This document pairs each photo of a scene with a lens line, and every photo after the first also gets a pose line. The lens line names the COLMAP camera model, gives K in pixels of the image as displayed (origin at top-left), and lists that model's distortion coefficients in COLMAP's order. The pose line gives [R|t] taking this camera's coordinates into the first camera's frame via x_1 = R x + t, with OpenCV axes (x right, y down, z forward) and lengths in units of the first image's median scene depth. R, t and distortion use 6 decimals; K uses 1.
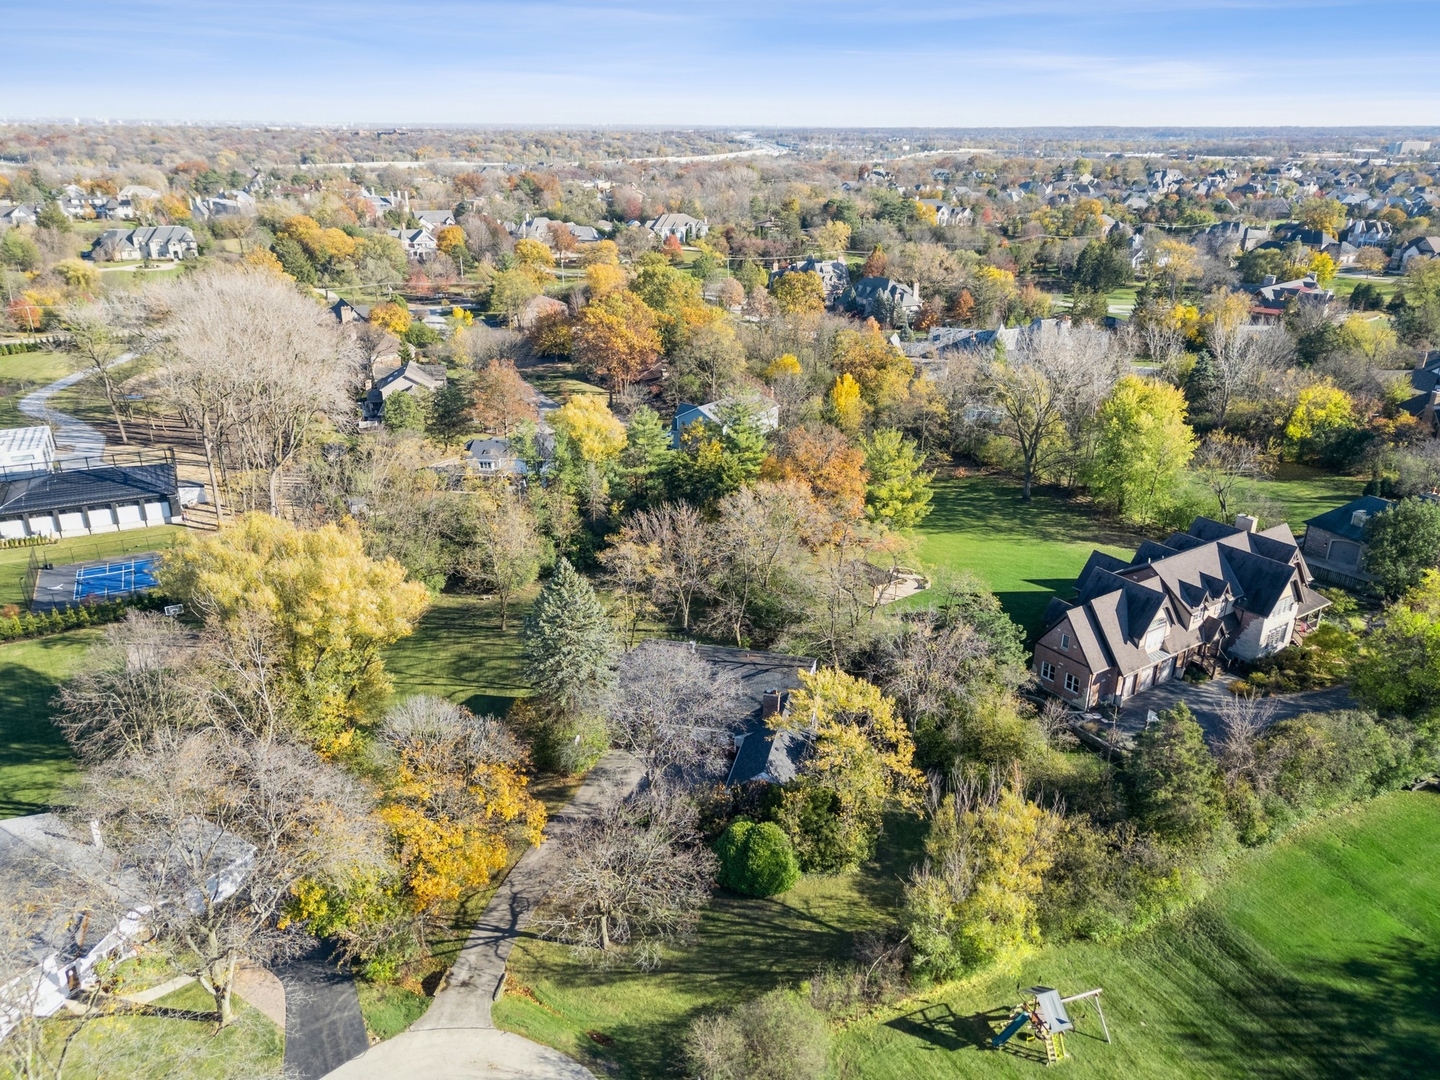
lens RADIAL K [[1013.2, 0, 714.0], [0, 1013.2, 540.4], [0, 0, 1]] dist [0.051189, -0.014161]
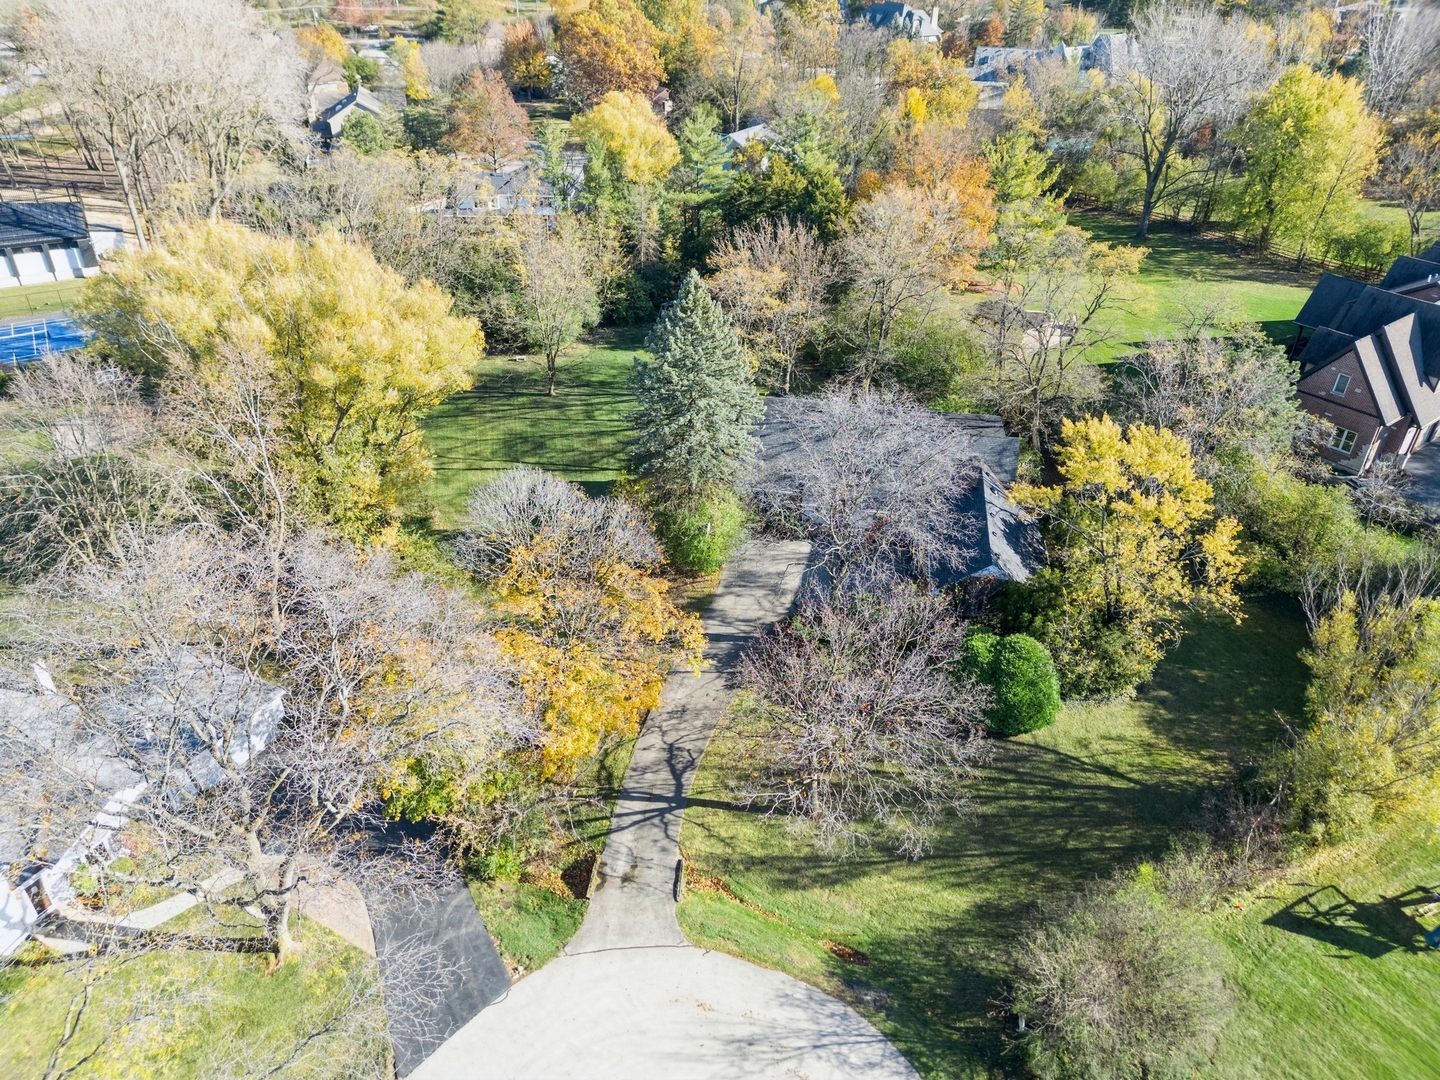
lens RADIAL K [[1013.2, 0, 723.3], [0, 1013.2, 536.5], [0, 0, 1]] dist [0.051189, -0.014161]
pose [[0.998309, -0.025995, 0.052003, -0.174837], [0.015344, 0.980566, 0.195591, 0.062381], [-0.056076, -0.194462, 0.979306, 0.310044]]
